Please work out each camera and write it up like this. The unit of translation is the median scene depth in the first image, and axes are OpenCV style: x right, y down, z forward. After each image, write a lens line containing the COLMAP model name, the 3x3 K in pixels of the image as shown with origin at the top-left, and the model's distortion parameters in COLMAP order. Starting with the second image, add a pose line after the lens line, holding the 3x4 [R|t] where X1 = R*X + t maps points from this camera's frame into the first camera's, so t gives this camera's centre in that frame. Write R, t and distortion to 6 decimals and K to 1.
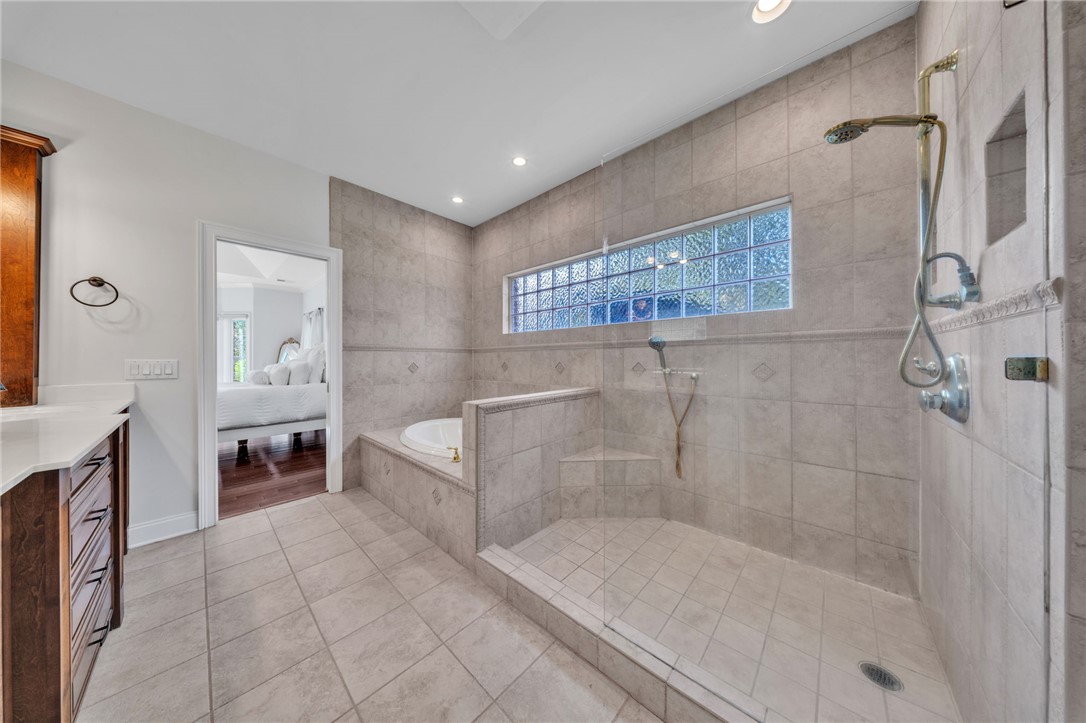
lens RADIAL K [[319.5, 0, 543.0], [0, 319.5, 358.5], [0, 0, 1]] dist [0.000833, -0.000009]
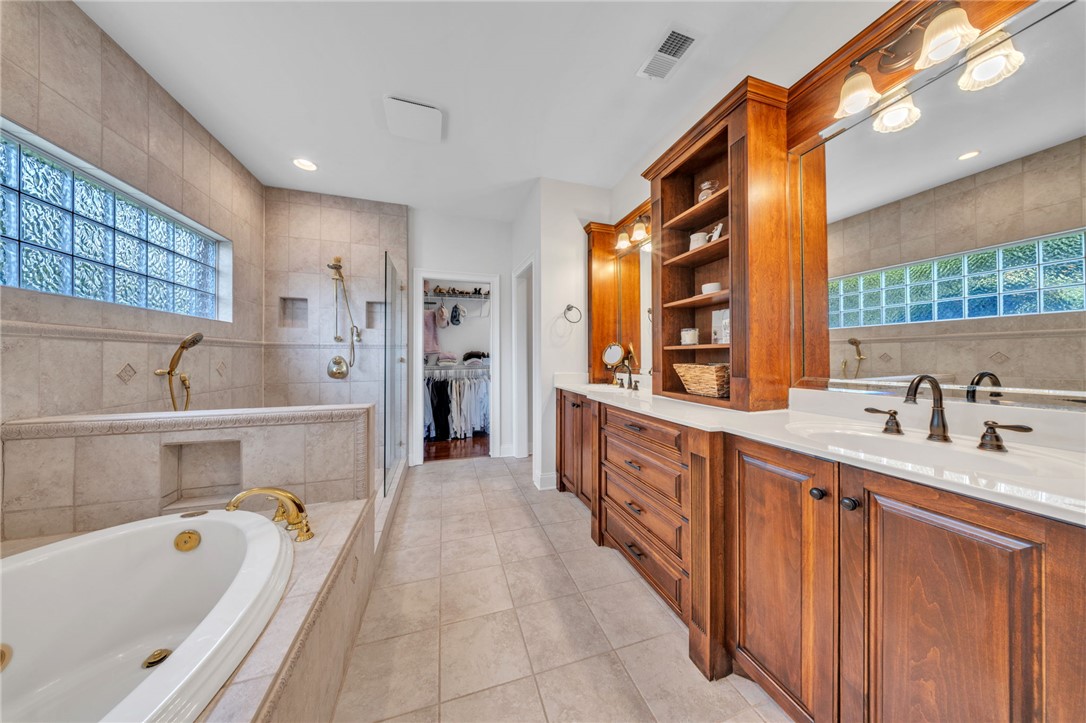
lens RADIAL K [[319.5, 0, 541.4], [0, 319.5, 356.8], [0, 0, 1]] dist [0.000833, -0.000009]
pose [[-0.865491, 0.002333, 0.500919, -1.023921], [0.001101, 0.999996, -0.002755, -0.000240], [-0.500923, -0.001833, -0.865490, 1.422526]]
